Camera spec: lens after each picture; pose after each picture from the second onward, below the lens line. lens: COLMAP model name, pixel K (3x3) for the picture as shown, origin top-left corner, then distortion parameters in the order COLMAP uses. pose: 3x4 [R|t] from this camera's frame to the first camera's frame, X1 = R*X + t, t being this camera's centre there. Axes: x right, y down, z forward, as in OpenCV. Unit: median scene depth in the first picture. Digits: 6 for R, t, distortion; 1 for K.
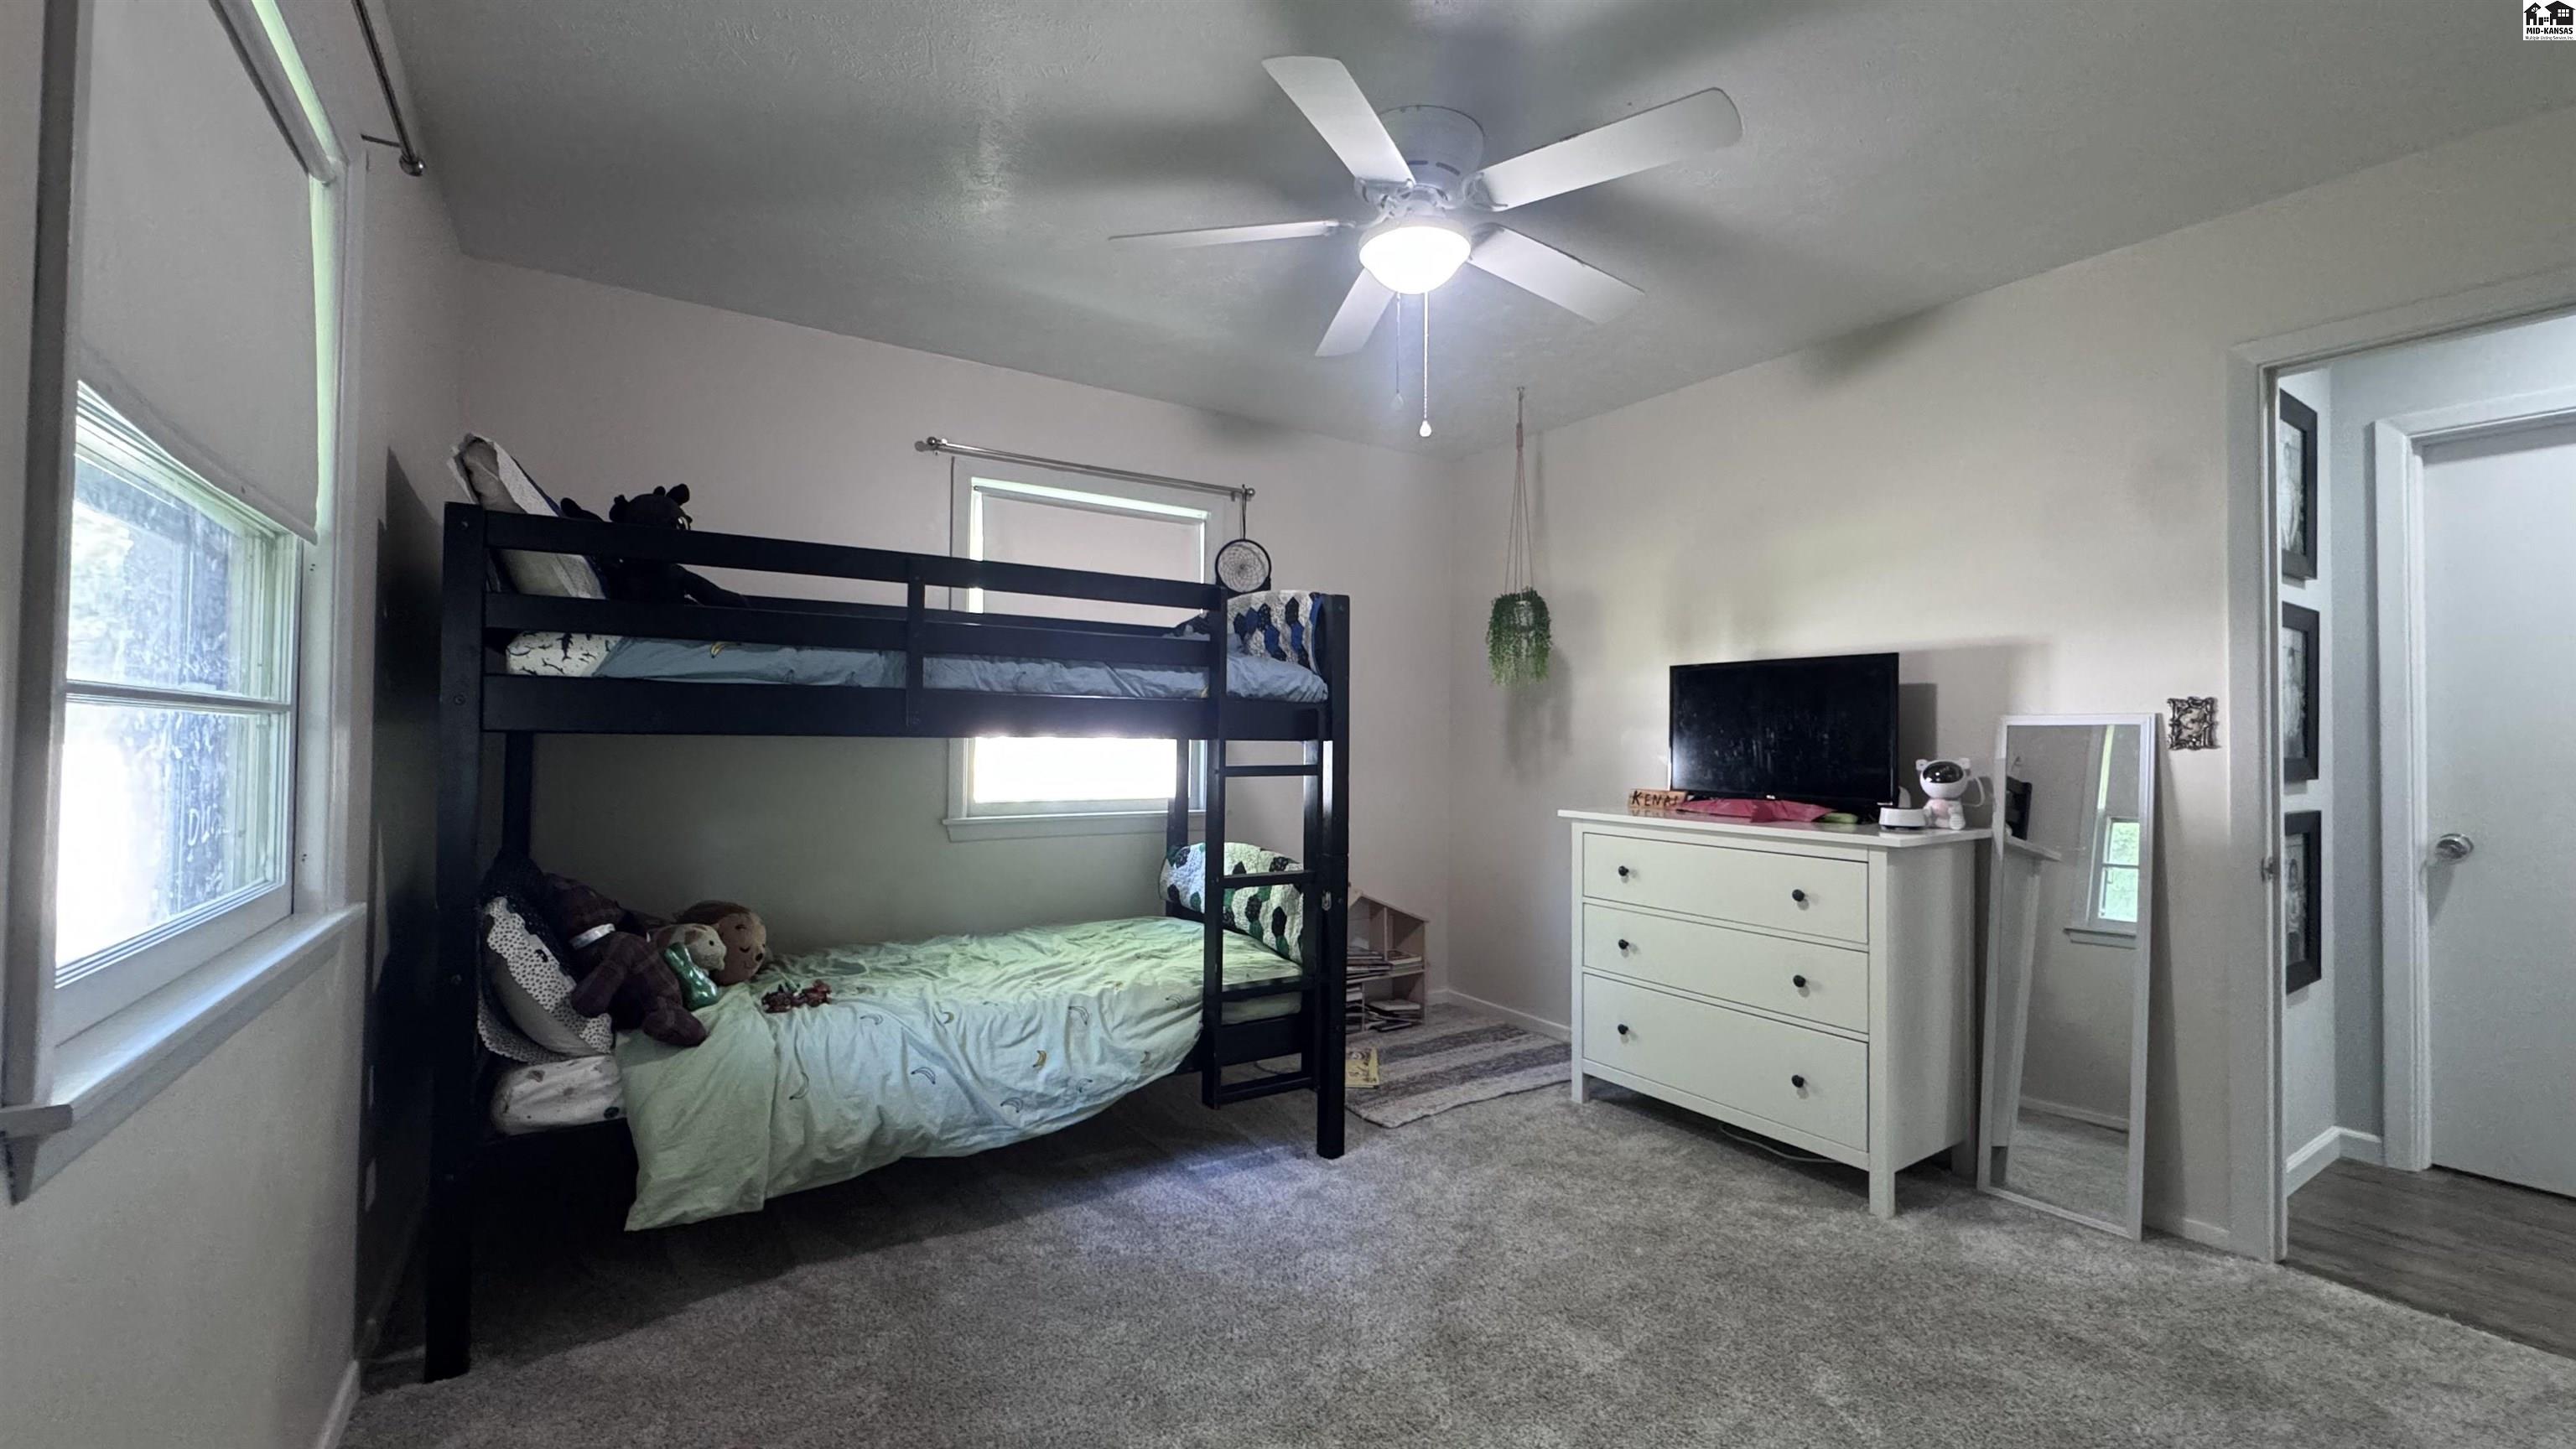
lens RADIAL K [[1032.1, 0, 1285.0], [0, 1032.1, 717.8], [0, 0, 1]] dist [-0.001435, 0.000287]
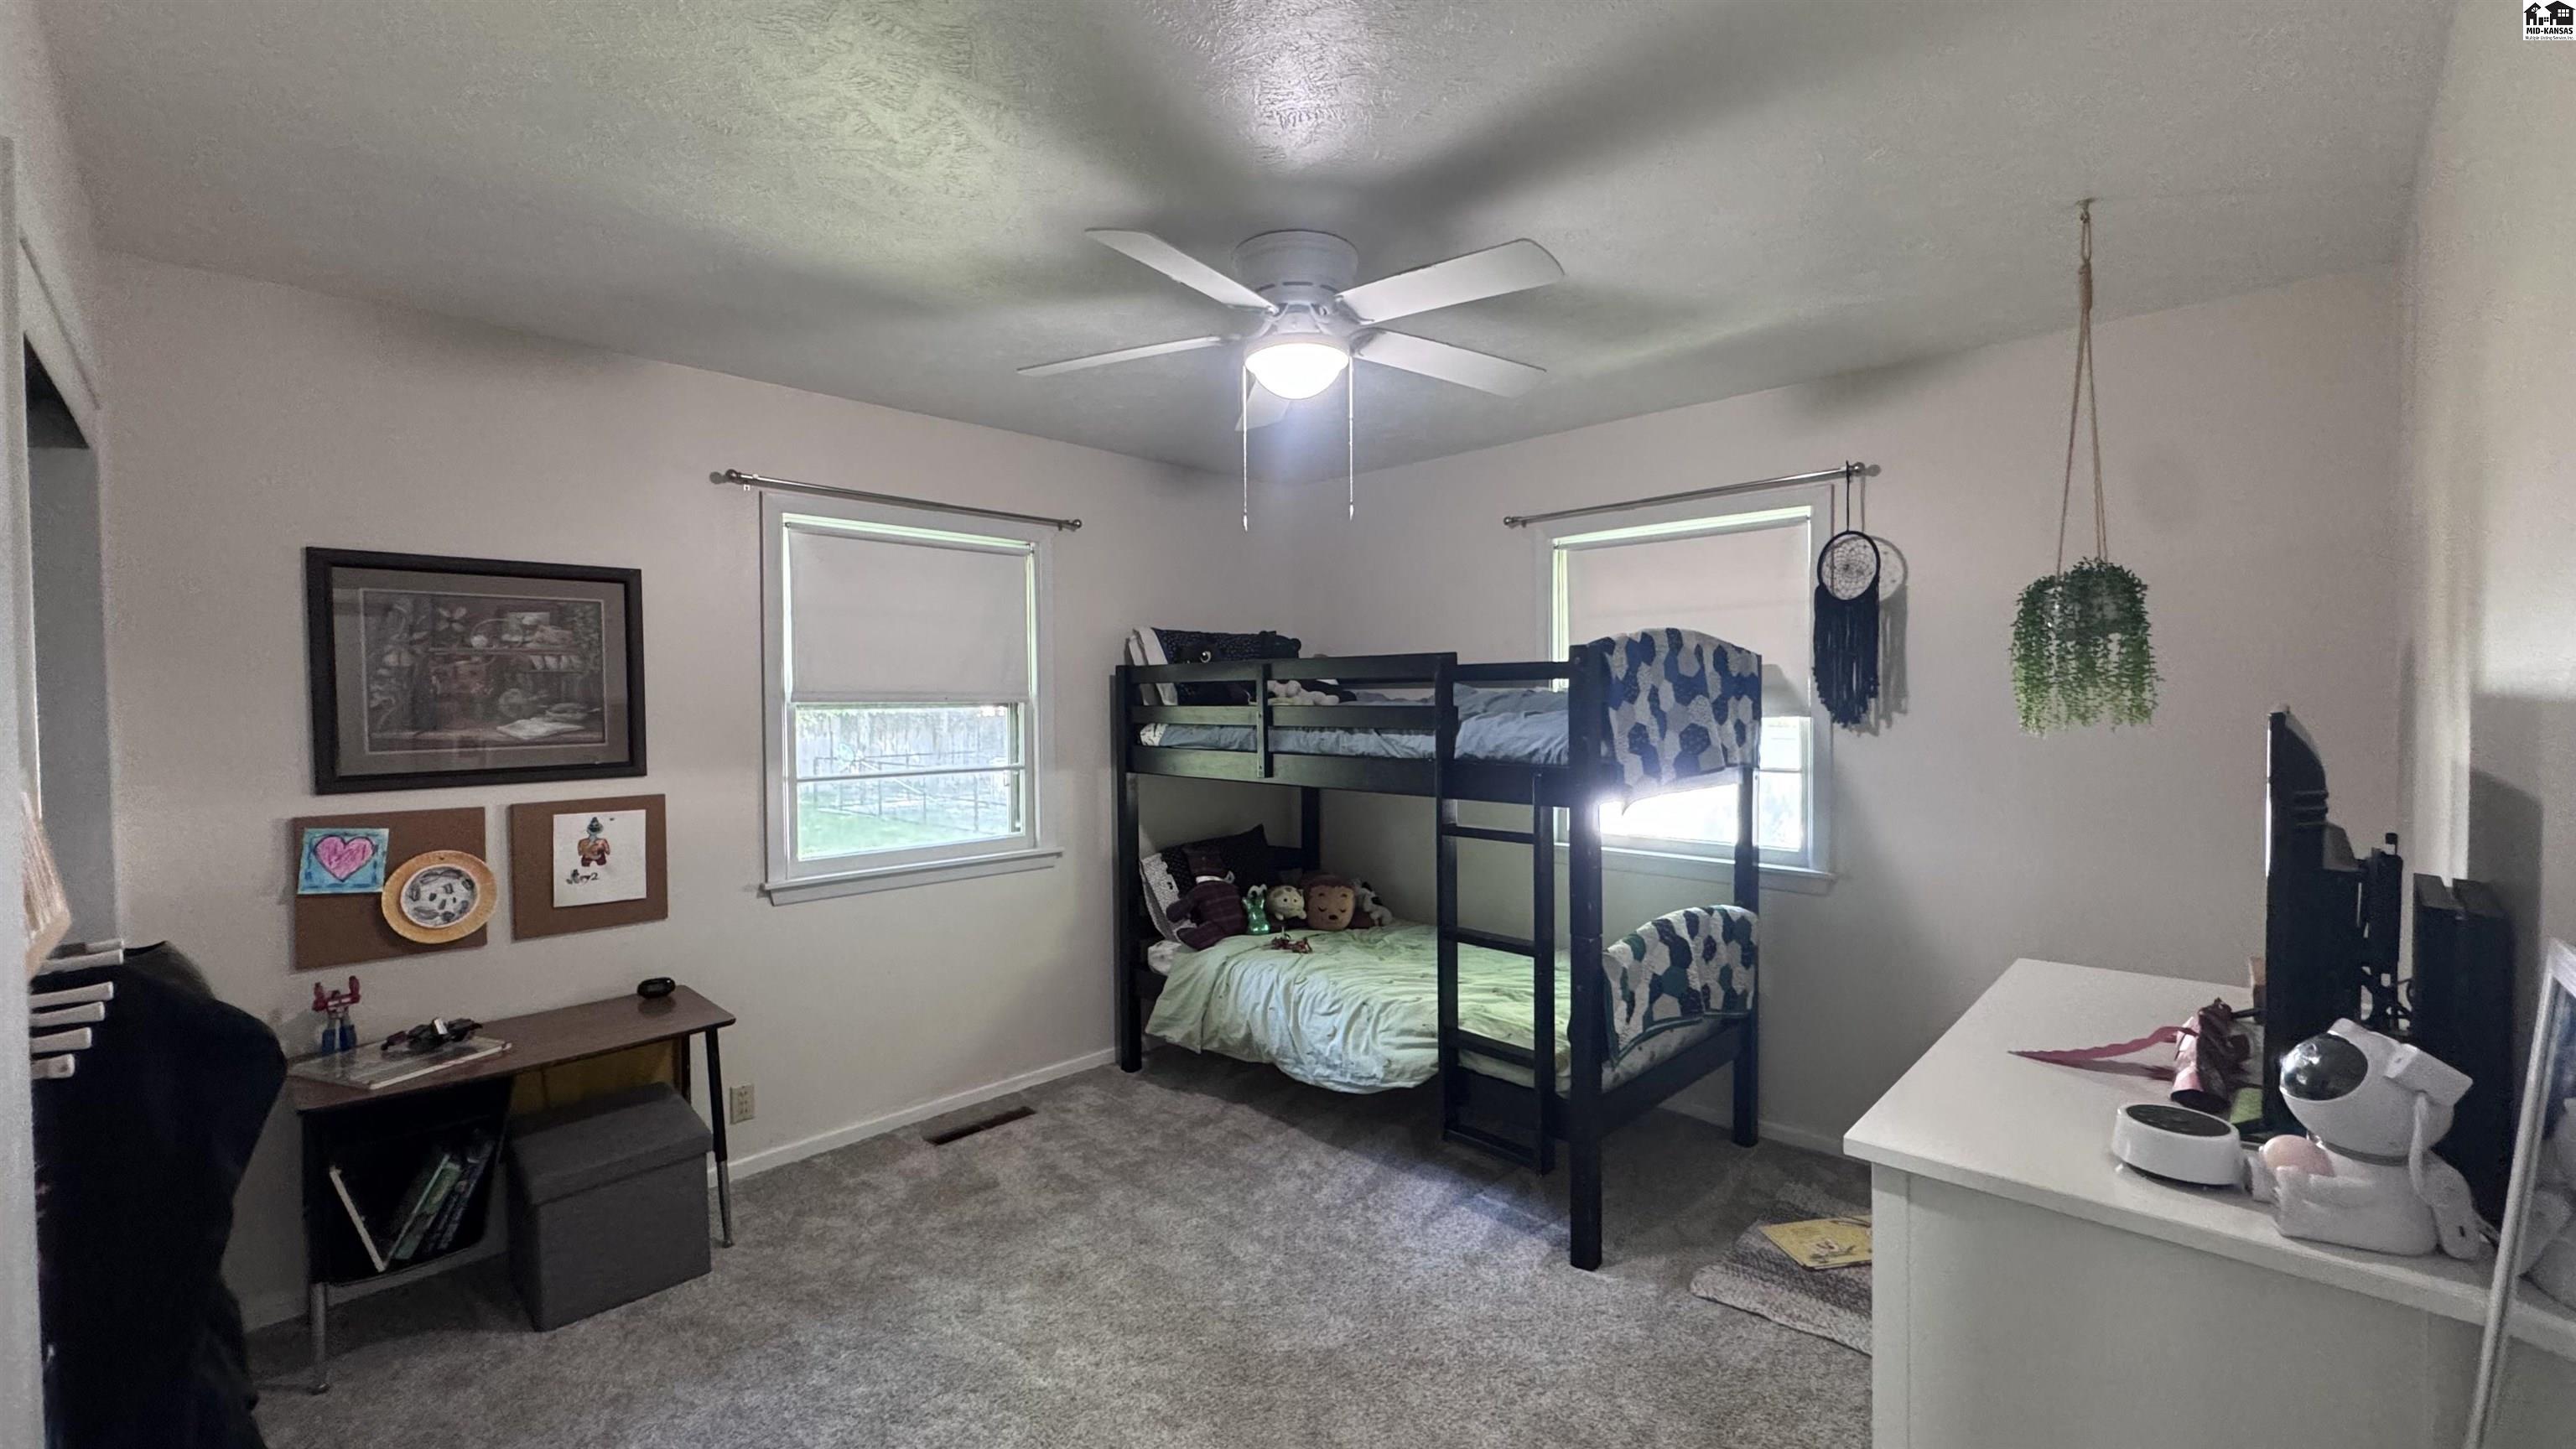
lens RADIAL K [[1032.1, 0, 1285.0], [0, 1032.1, 717.8], [0, 0, 1]] dist [-0.001435, 0.000287]
pose [[0.210005, 0.007079, -0.977675, 1.027235], [0.030590, 0.999437, 0.013807, -0.090397], [0.977222, -0.032807, 0.209670, 0.670378]]
